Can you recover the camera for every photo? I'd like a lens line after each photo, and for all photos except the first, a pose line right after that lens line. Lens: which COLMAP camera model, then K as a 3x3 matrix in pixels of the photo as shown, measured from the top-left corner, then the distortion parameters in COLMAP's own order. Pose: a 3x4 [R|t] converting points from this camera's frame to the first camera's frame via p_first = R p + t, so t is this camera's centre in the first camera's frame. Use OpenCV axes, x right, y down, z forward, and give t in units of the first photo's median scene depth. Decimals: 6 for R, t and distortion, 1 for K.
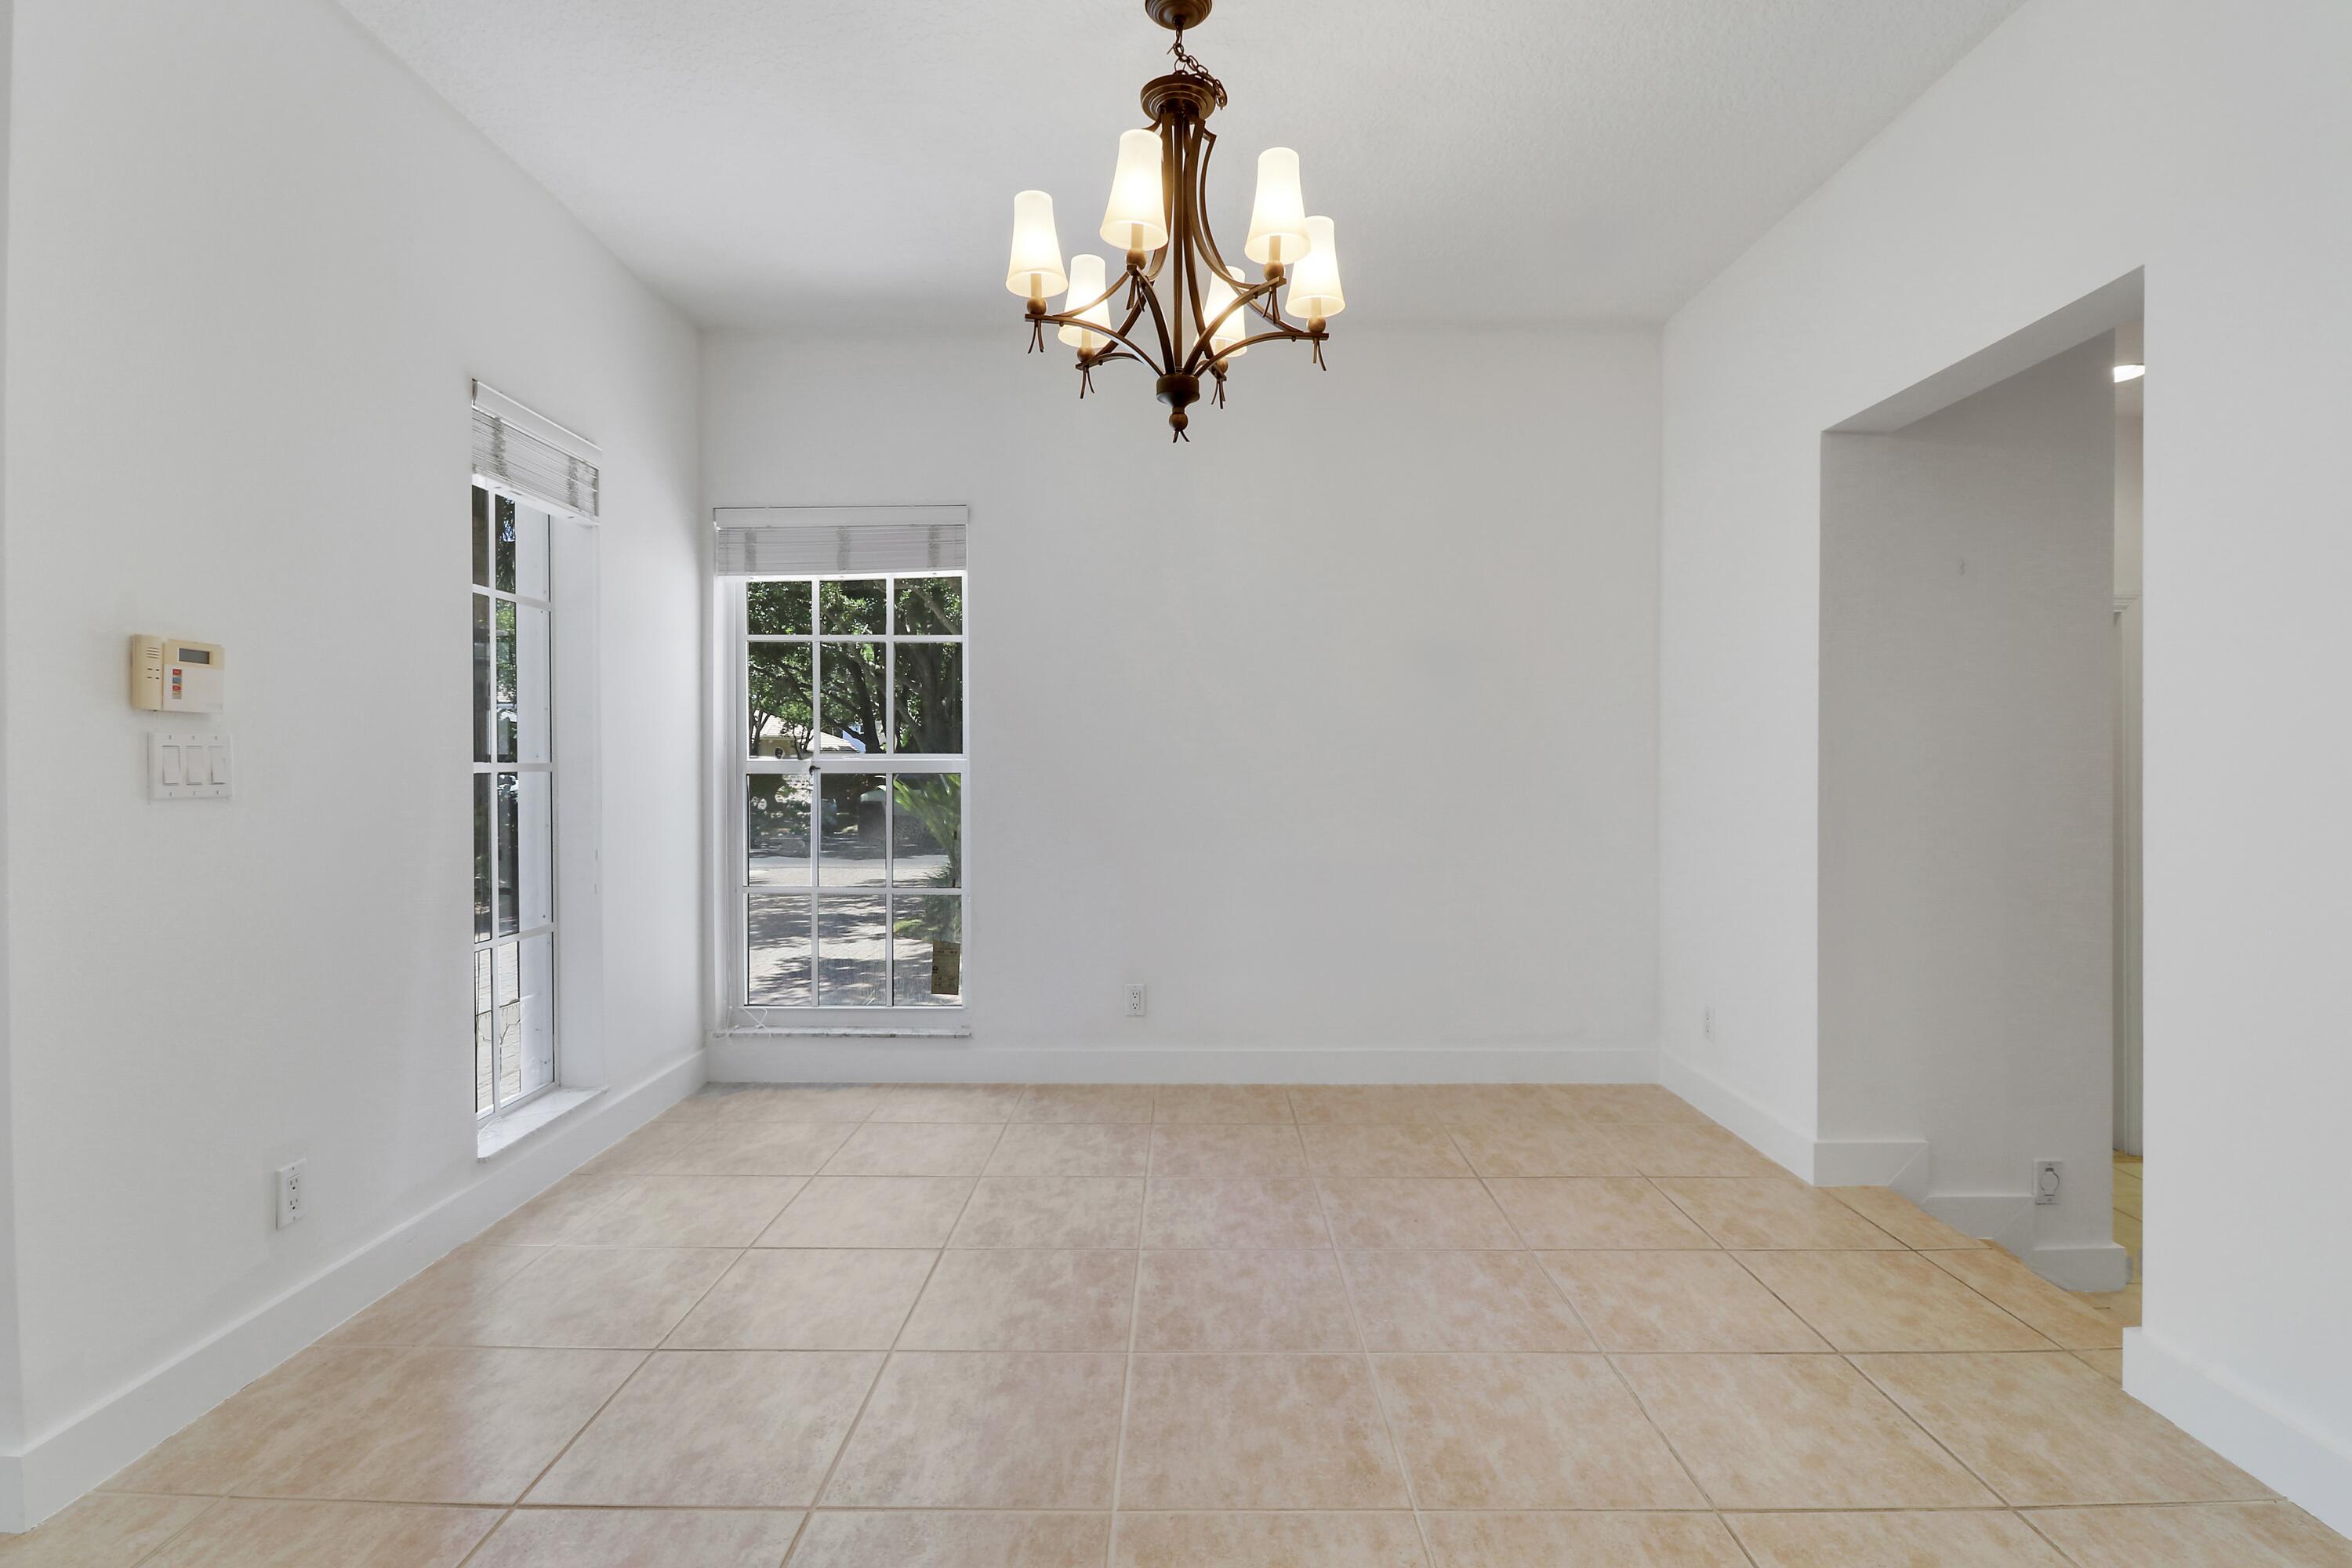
lens RADIAL K [[1105.5, 0, 1186.7], [0, 1105.5, 769.3], [0, 0, 1]] dist [-0.006850, -0.004701]
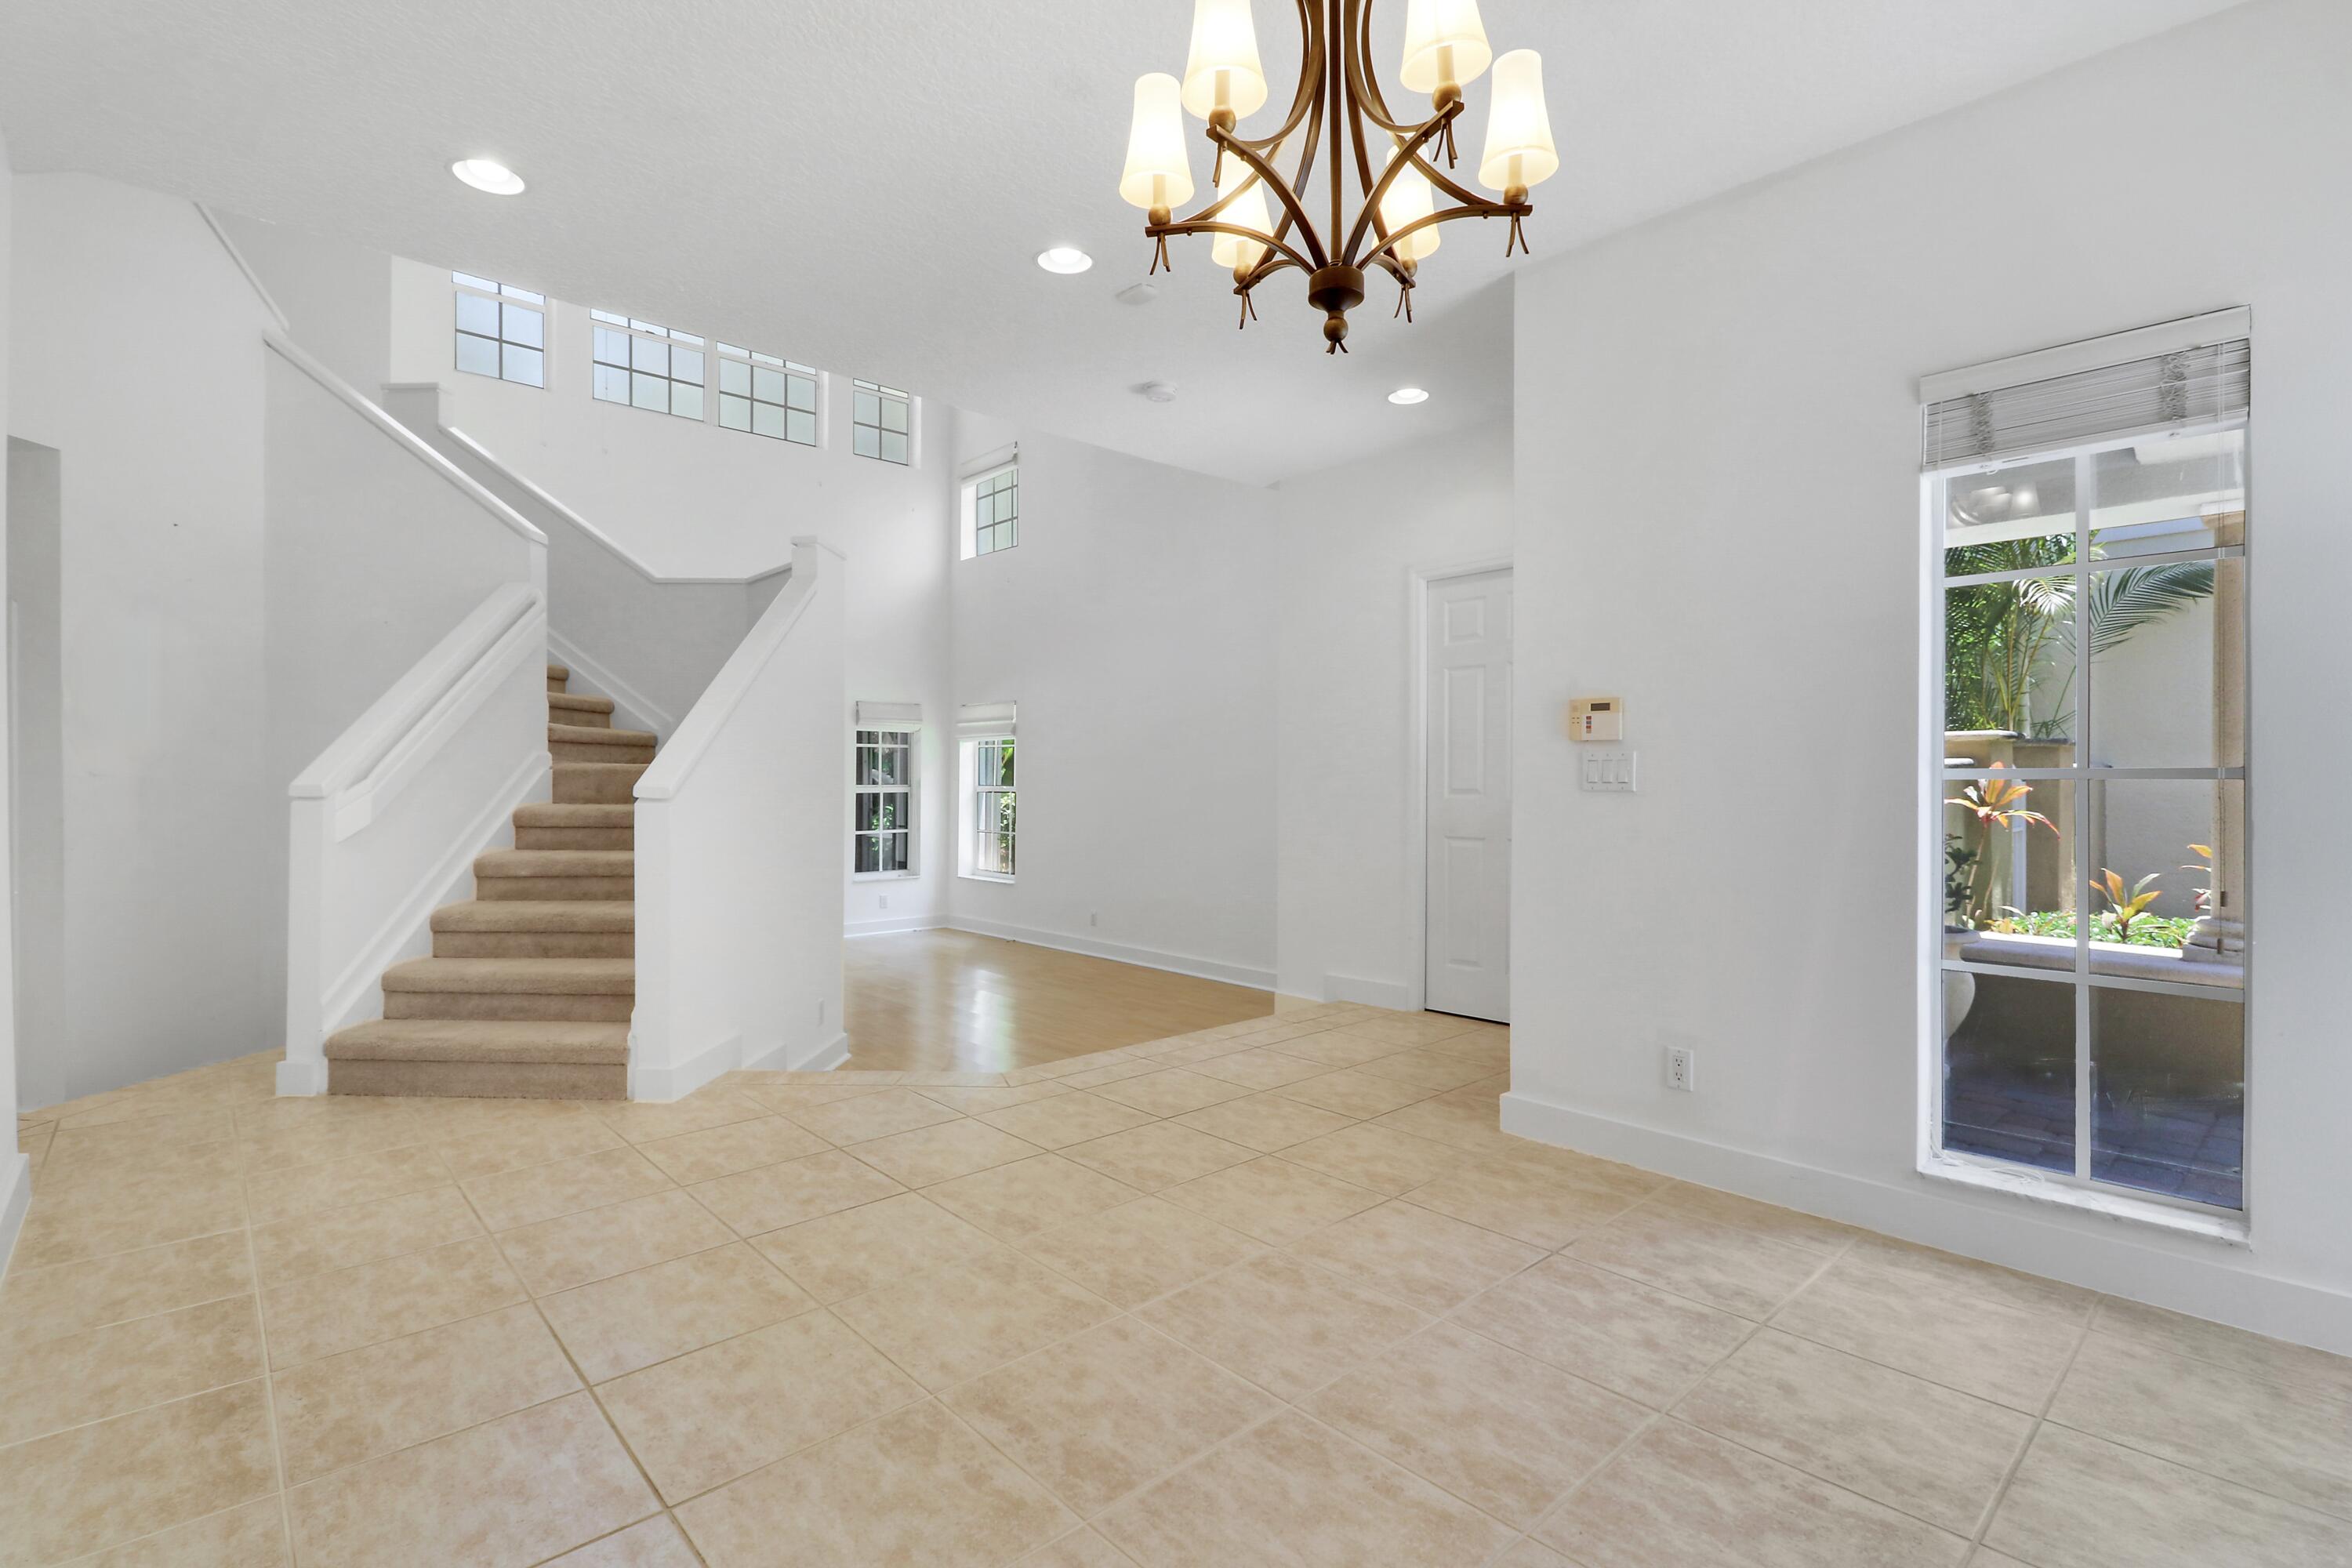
lens RADIAL K [[1105.5, 0, 1192.7], [0, 1105.5, 783.3], [0, 0, 1]] dist [-0.006850, -0.004701]
pose [[-0.729155, 0.008831, -0.684291, 0.618470], [0.001903, 0.999939, 0.010877, -0.004670], [0.684346, 0.006629, -0.729128, 1.566625]]
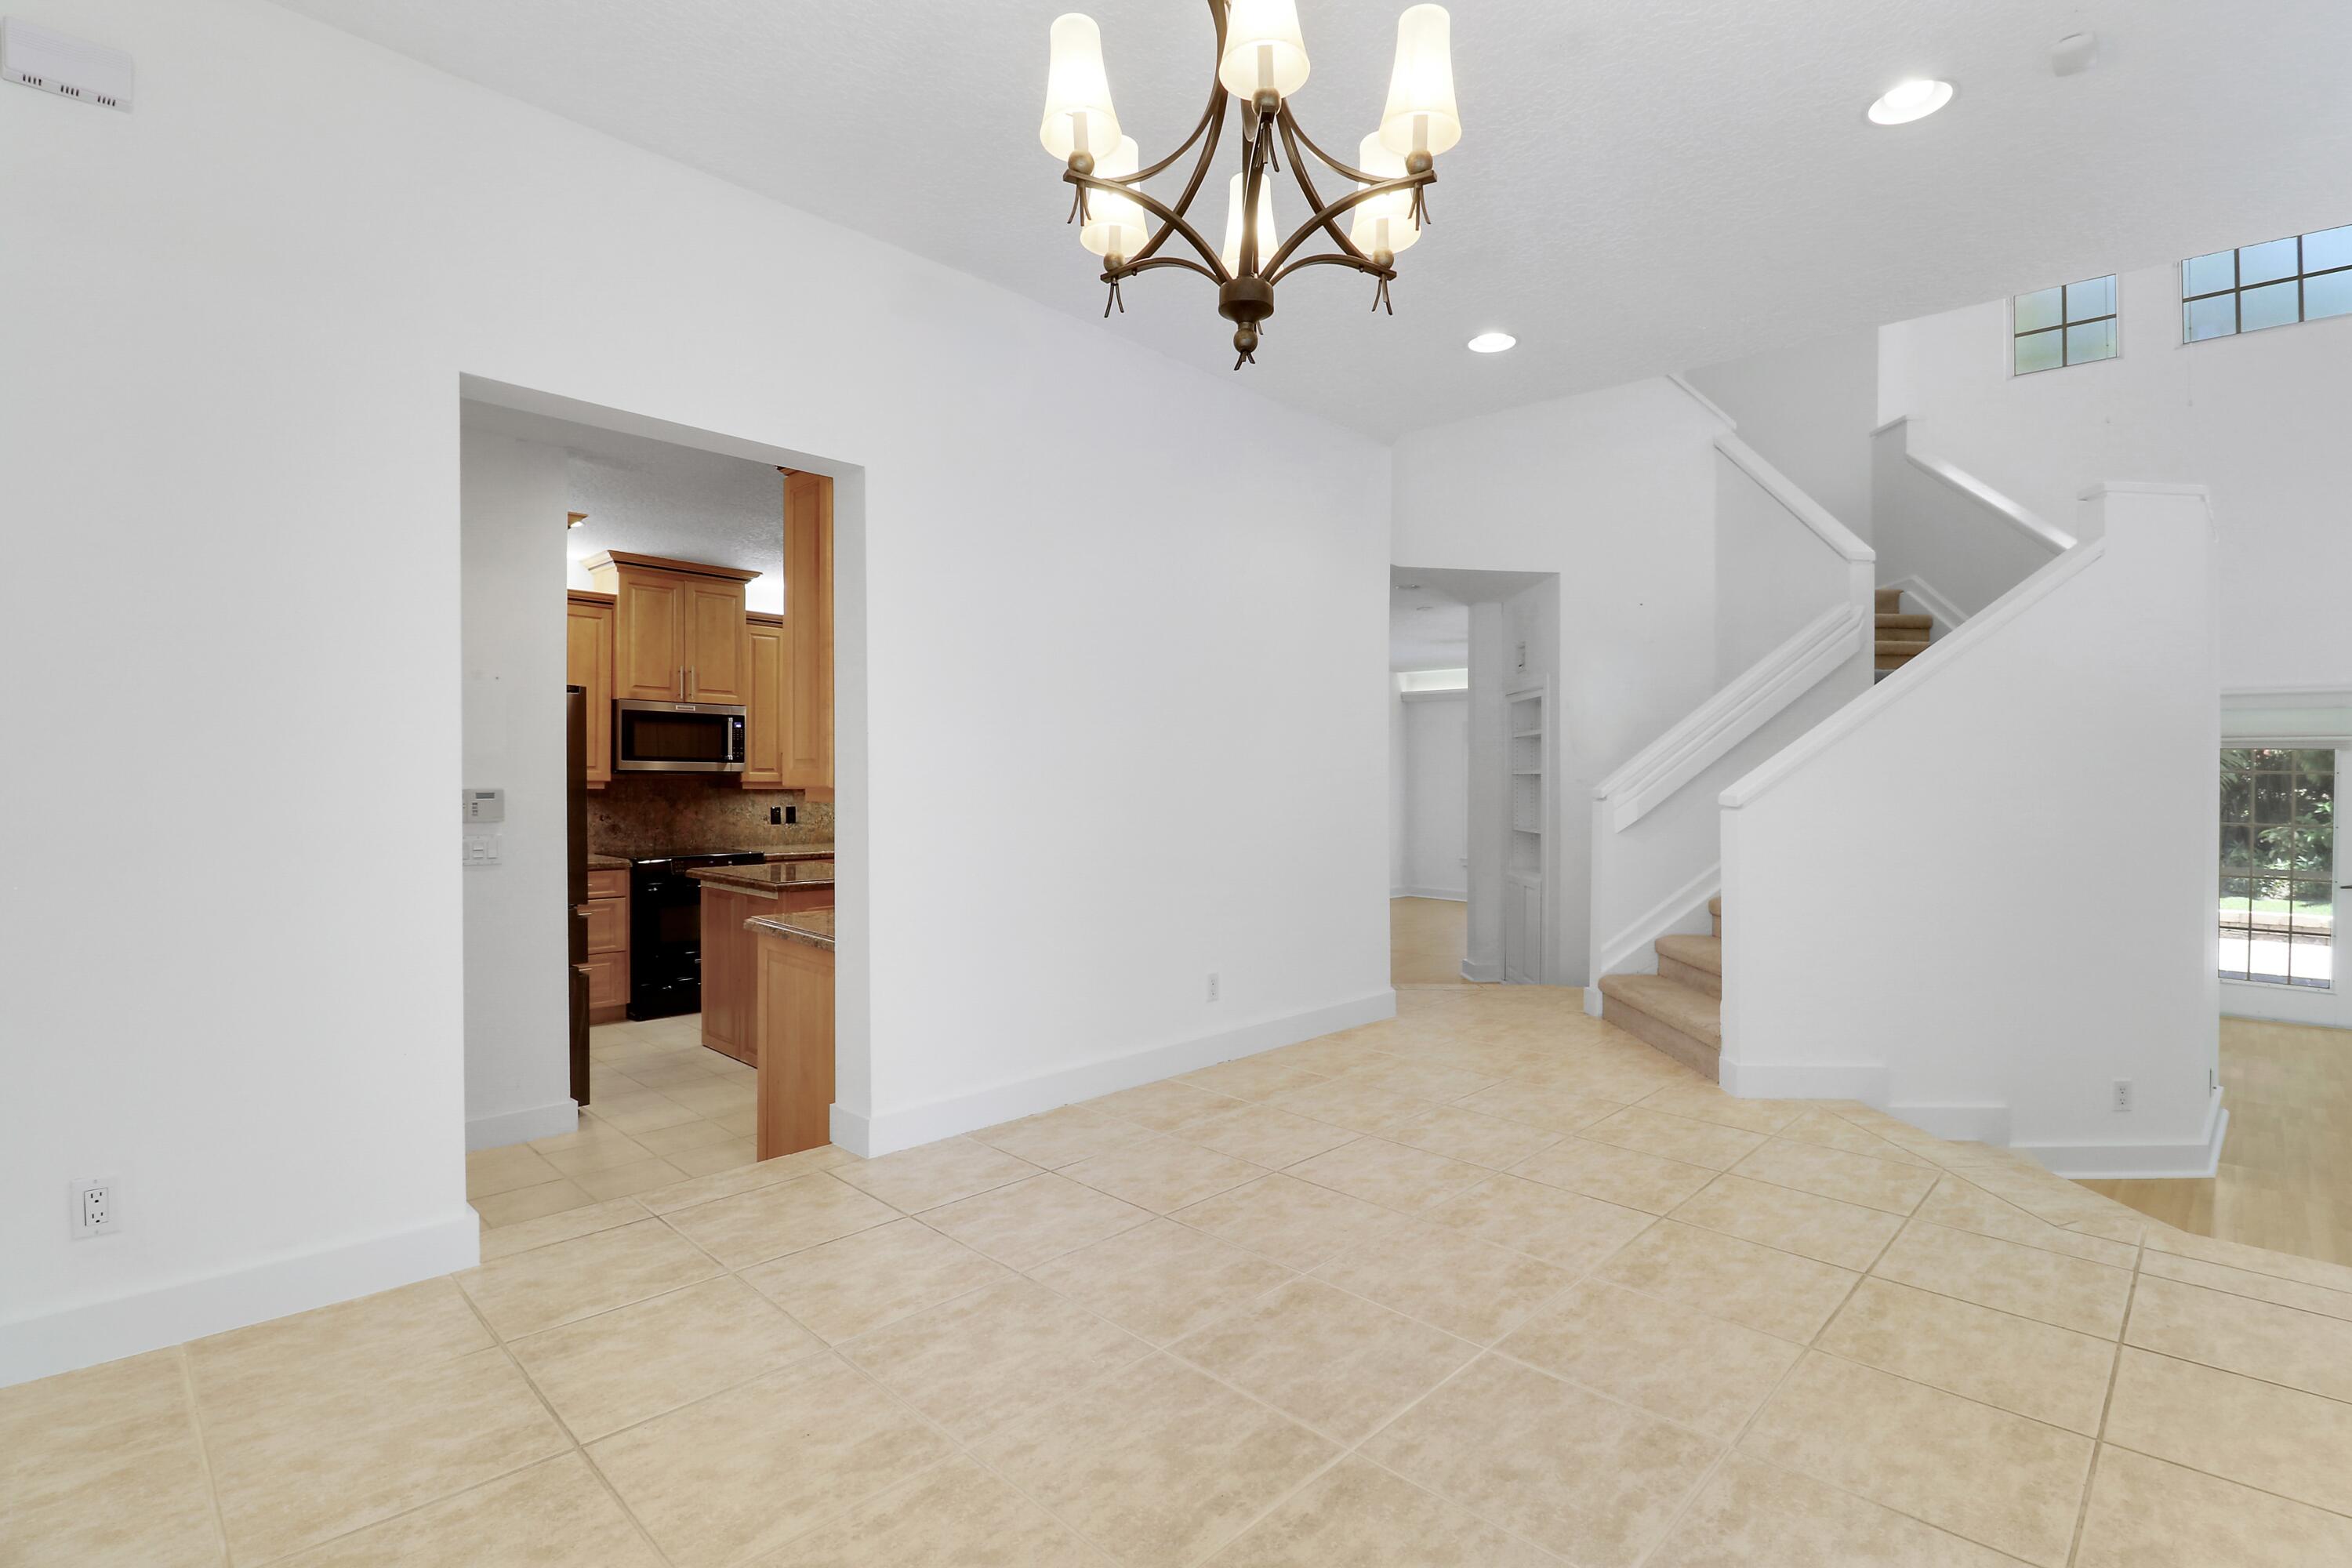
lens RADIAL K [[1094.1, 0, 1179.2], [0, 1094.1, 776.1], [0, 0, 1]] dist [-0.011782, -0.006067]
pose [[-0.718364, -0.007687, 0.695625, -0.531219], [-0.010194, 0.999948, 0.000523, -0.003036], [-0.695593, -0.006715, -0.718405, 1.663135]]
